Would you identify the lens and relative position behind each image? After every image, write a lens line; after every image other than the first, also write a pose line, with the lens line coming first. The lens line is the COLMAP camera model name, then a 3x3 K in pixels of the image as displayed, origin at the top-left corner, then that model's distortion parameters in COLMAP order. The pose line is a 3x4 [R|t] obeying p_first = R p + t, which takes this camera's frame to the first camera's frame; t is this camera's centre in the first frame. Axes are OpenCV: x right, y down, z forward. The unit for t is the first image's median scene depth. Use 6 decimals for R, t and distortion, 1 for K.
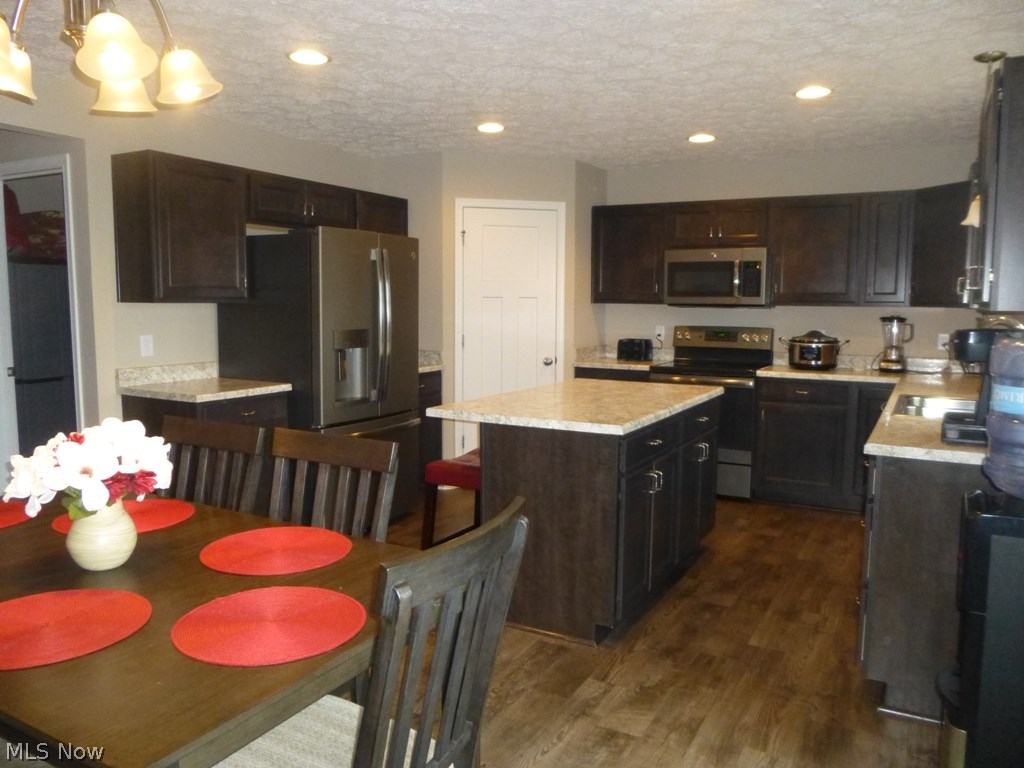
lens RADIAL K [[771.5, 0, 512.0], [0, 771.5, 384.0], [0, 0, 1]] dist [-0.063790, 0.001910]
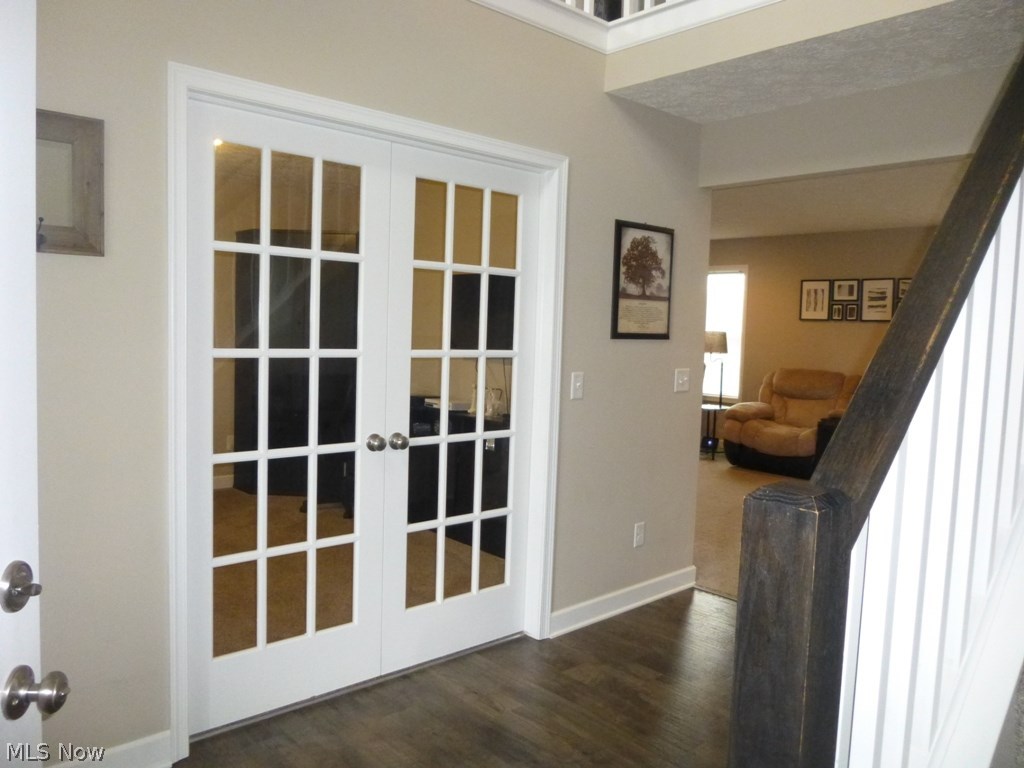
lens RADIAL K [[771.5, 0, 512.0], [0, 771.5, 384.0], [0, 0, 1]] dist [-0.063790, 0.001910]
pose [[-0.331070, 0.056047, -0.941940, 1.217179], [-0.133218, 0.985460, 0.105460, -0.127912], [0.934155, 0.160398, -0.318790, 1.094244]]
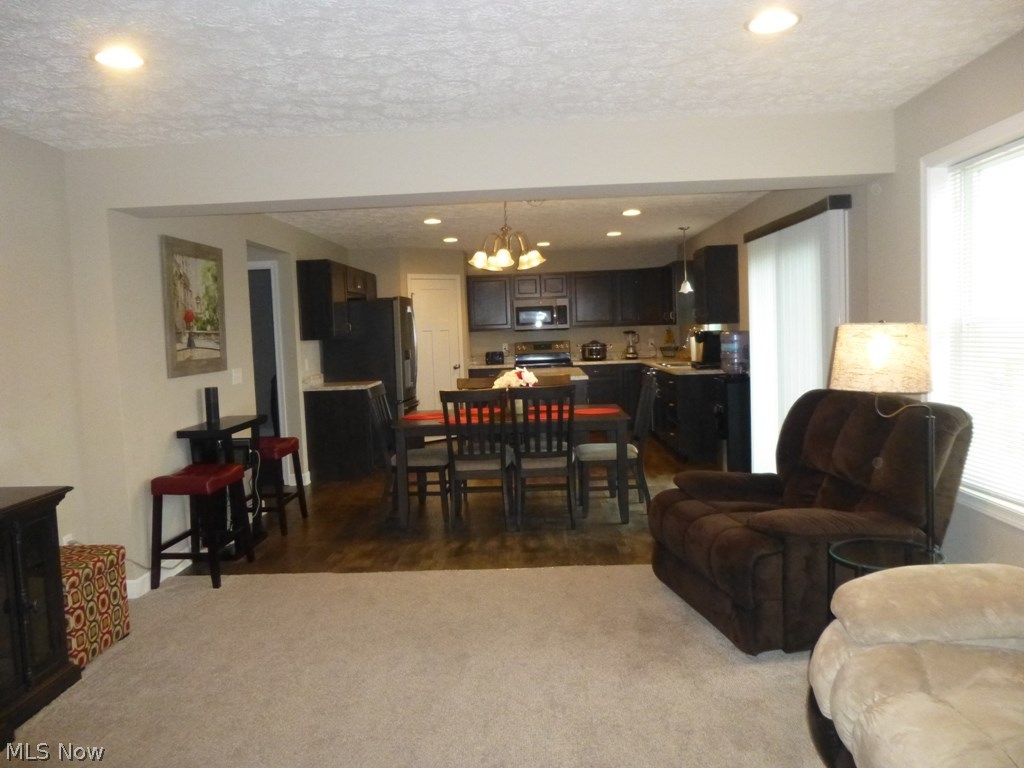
lens RADIAL K [[771.5, 0, 512.0], [0, 771.5, 384.0], [0, 0, 1]] dist [-0.063790, 0.001910]
pose [[0.891700, -0.073475, 0.446624, -0.676778], [0.092427, 0.995503, -0.020760, 0.062410], [-0.443090, 0.059792, 0.894481, -0.652915]]
